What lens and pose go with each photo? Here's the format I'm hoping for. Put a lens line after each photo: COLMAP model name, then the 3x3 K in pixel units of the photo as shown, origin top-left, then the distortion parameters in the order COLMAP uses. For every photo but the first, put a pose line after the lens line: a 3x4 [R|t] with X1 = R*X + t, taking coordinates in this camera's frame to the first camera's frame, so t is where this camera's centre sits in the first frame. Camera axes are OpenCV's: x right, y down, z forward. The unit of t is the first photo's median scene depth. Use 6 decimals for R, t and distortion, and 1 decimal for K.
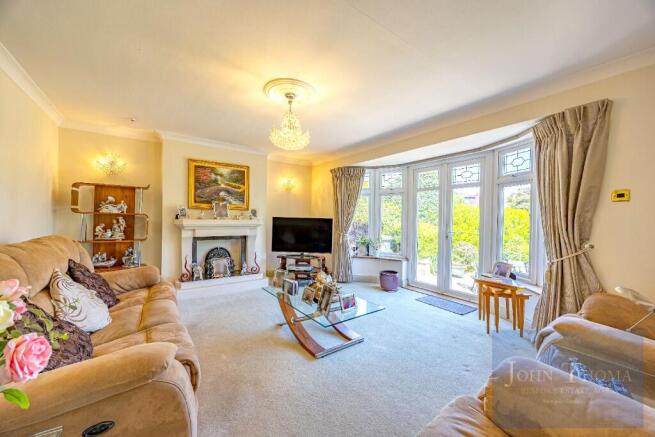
lens RADIAL K [[247.5, 0, 327.5], [0, 247.5, 218.5], [0, 0, 1]] dist [-0.000019, -0.000003]
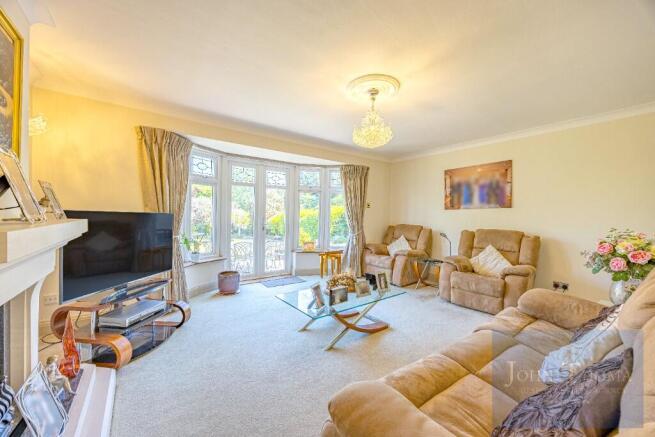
lens RADIAL K [[247.5, 0, 327.5], [0, 247.5, 218.5], [0, 0, 1]] dist [-0.000019, -0.000003]
pose [[0.027618, -0.016501, 0.999482, -0.659323], [-0.014956, 0.999745, 0.016919, 0.001955], [-0.999507, -0.015416, 0.027364, 0.648640]]
